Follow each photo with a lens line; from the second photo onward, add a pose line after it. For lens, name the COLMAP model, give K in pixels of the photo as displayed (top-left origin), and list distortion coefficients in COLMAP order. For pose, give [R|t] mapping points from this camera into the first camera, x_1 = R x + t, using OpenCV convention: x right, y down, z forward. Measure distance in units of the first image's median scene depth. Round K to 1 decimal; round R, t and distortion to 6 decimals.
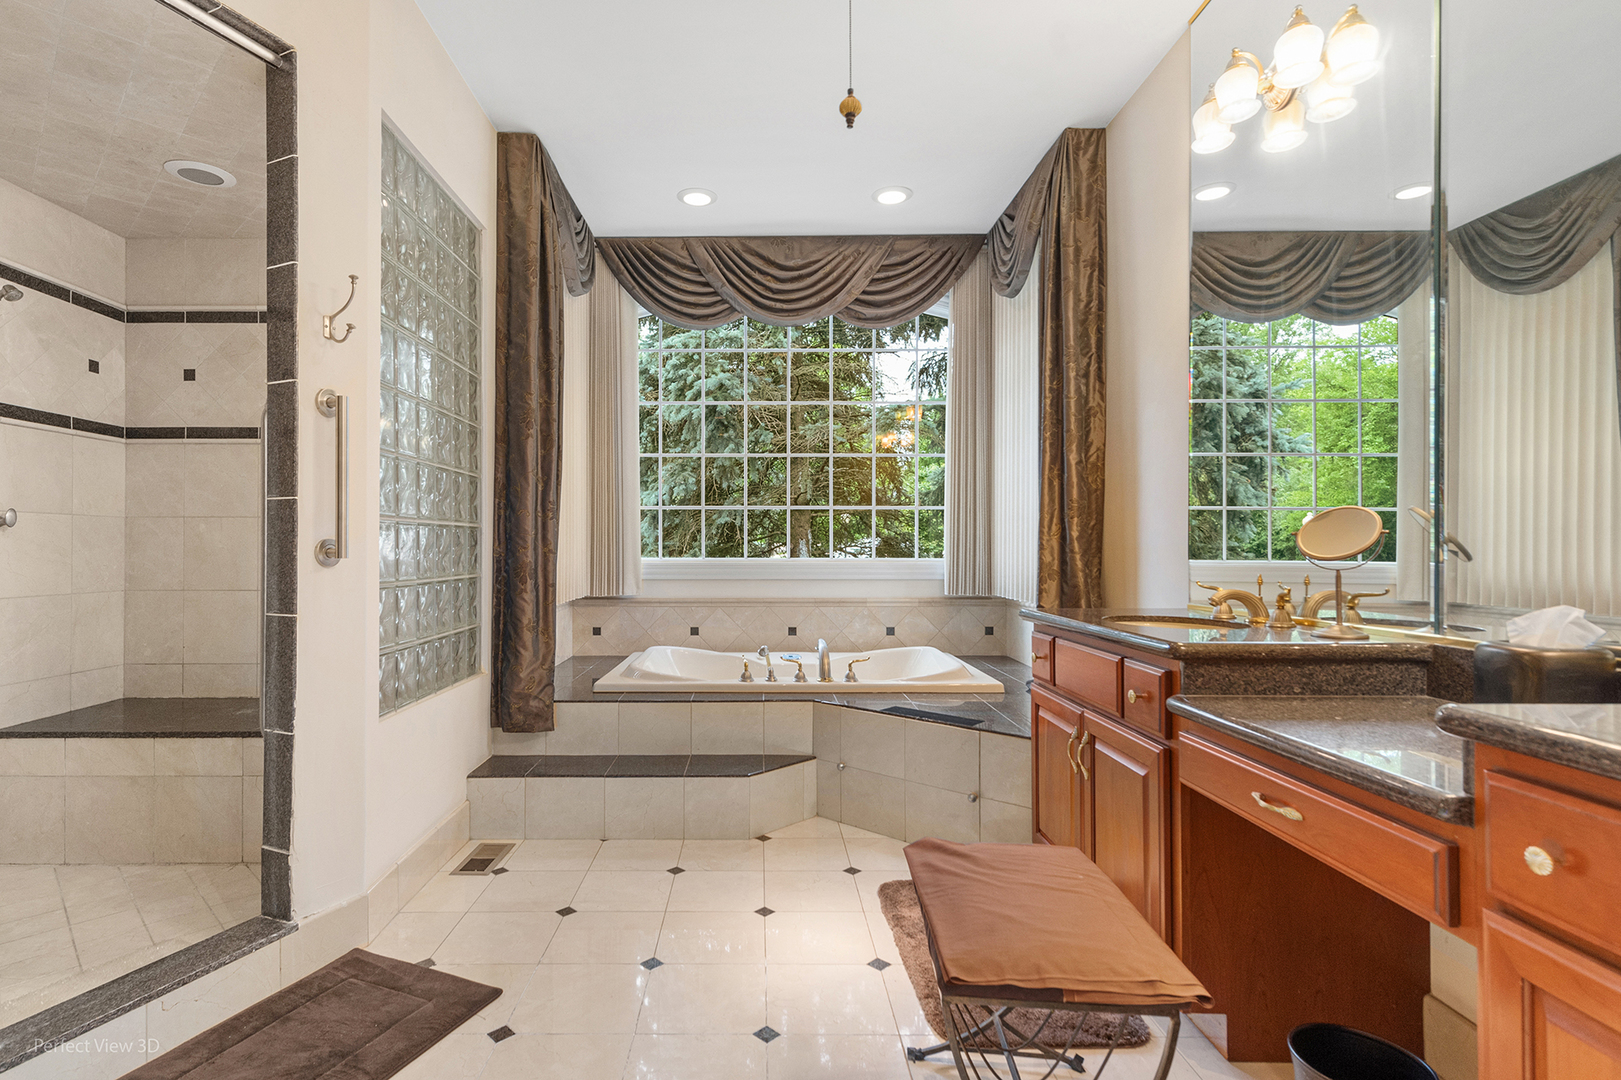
lens RADIAL K [[790.1, 0, 806.9], [0, 790.1, 549.6], [0, 0, 1]] dist [0.012015, -0.004110]
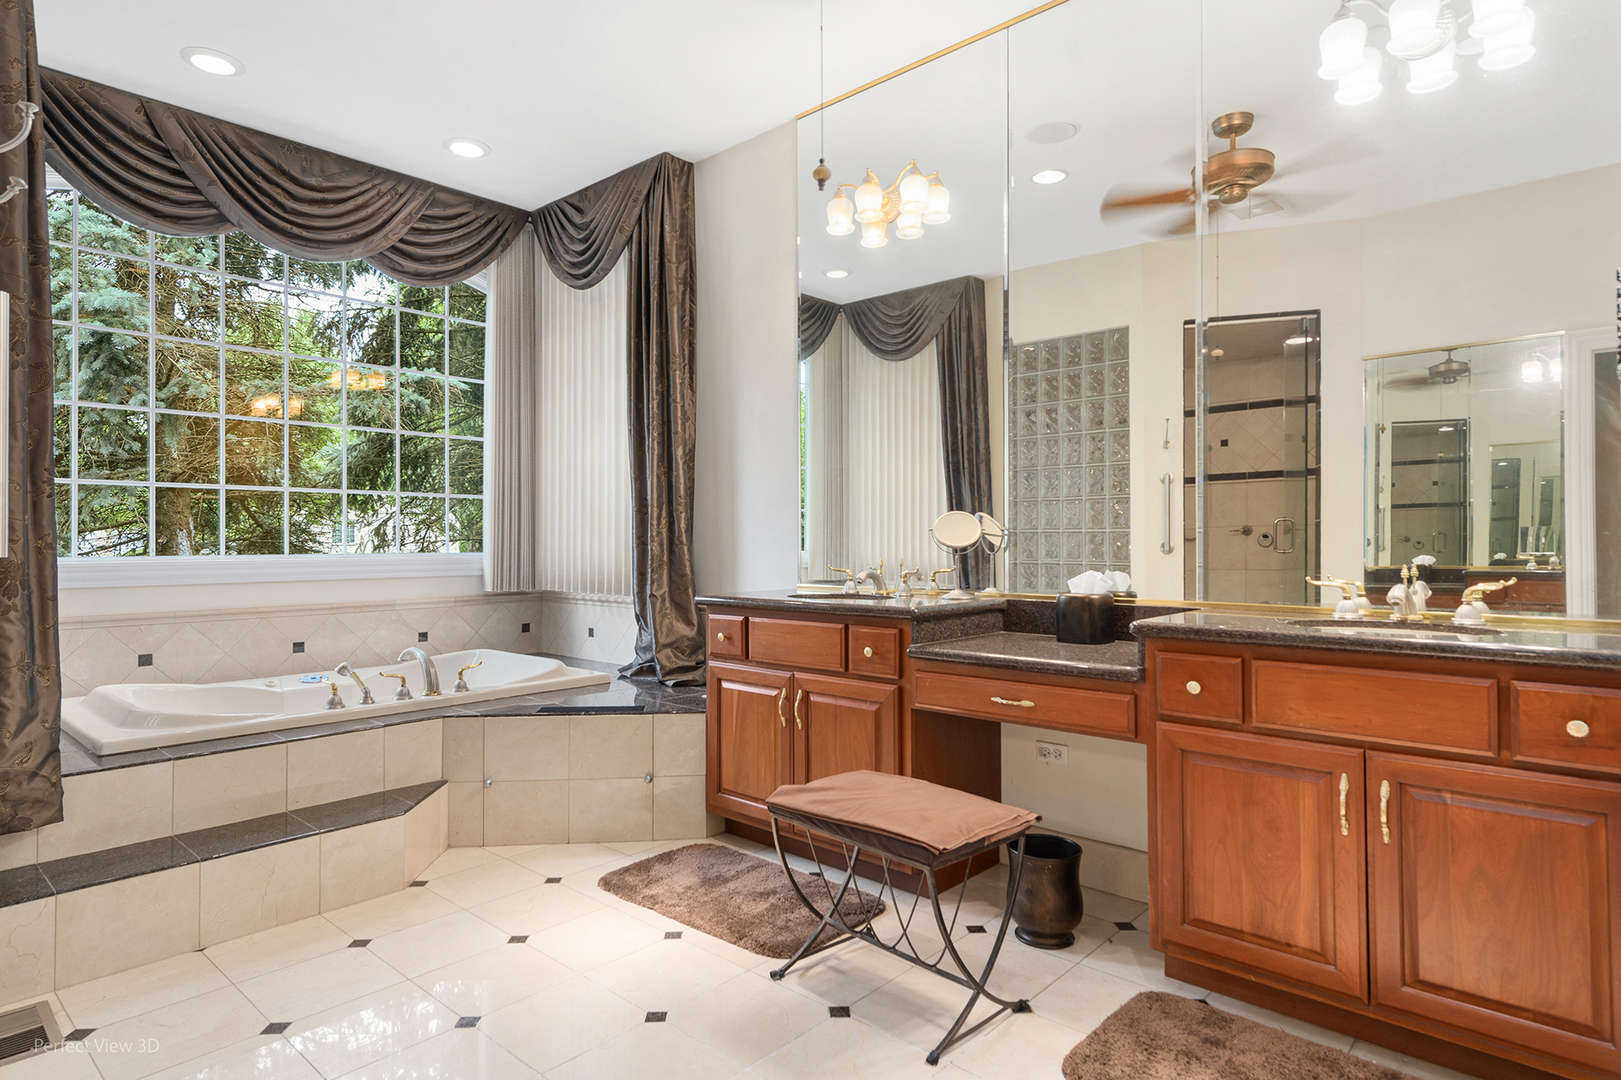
lens RADIAL K [[881.6, 0, 807.9], [0, 881.6, 536.1], [0, 0, 1]] dist [0.021785, -0.002109]
pose [[0.679758, 0.002394, 0.733432, -0.348907], [0.002959, 0.999978, -0.006007, -0.000207], [-0.733430, 0.006254, 0.679736, 0.034468]]
